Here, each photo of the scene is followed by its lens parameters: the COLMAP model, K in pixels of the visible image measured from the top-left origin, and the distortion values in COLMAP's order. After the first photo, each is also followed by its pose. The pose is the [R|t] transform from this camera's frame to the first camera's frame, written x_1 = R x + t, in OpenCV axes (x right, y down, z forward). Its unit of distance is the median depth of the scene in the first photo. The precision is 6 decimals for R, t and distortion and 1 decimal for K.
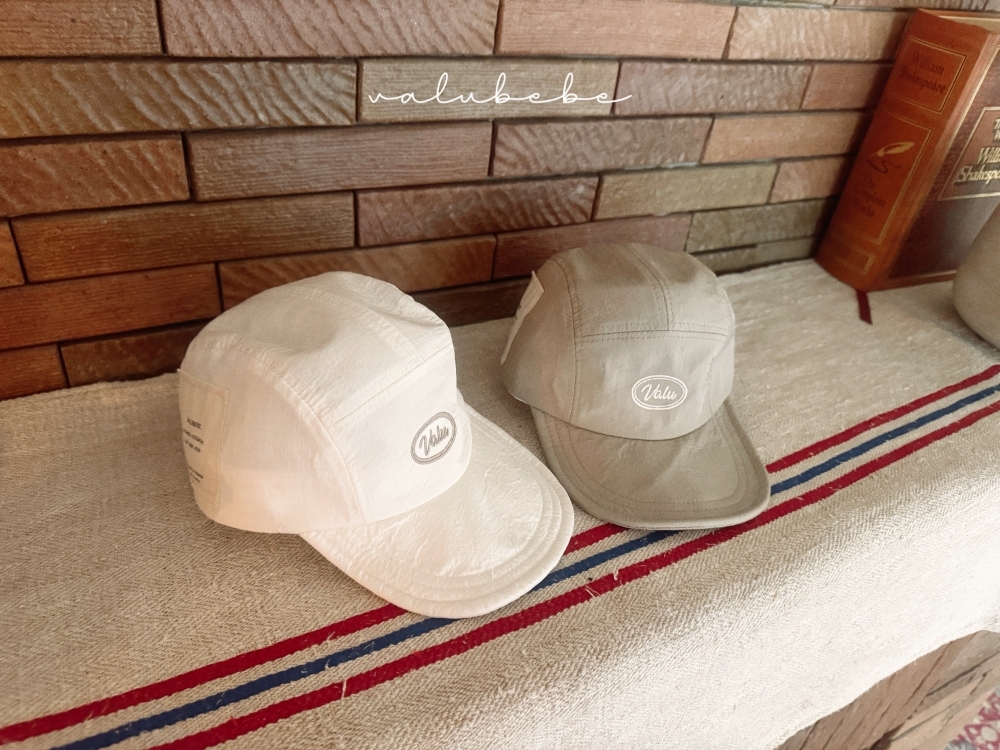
lens RADIAL K [[701.9, 0, 501.9], [0, 701.9, 374.4], [0, 0, 1]] dist [-0.019925, -0.006940]
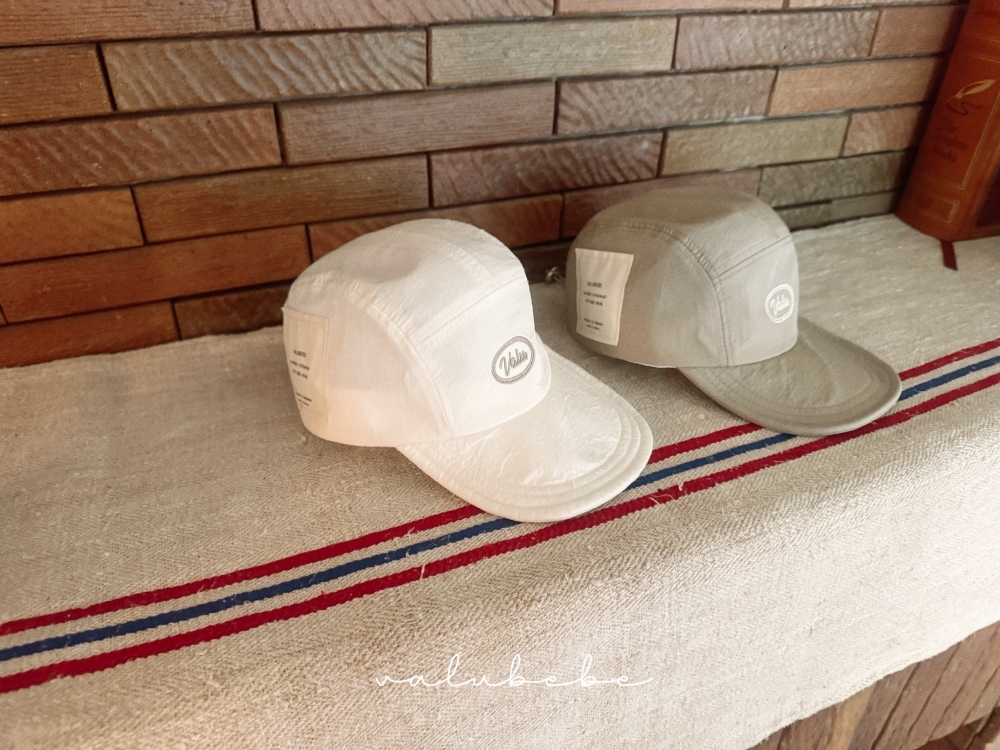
lens RADIAL K [[701.9, 0, 494.7], [0, 701.9, 373.2], [0, 0, 1]] dist [-0.019925, -0.006940]
pose [[0.990935, -0.027334, -0.131529, 0.026357], [0.023920, 0.999336, -0.027468, 0.121270], [0.132192, 0.024073, 0.990932, -0.051026]]
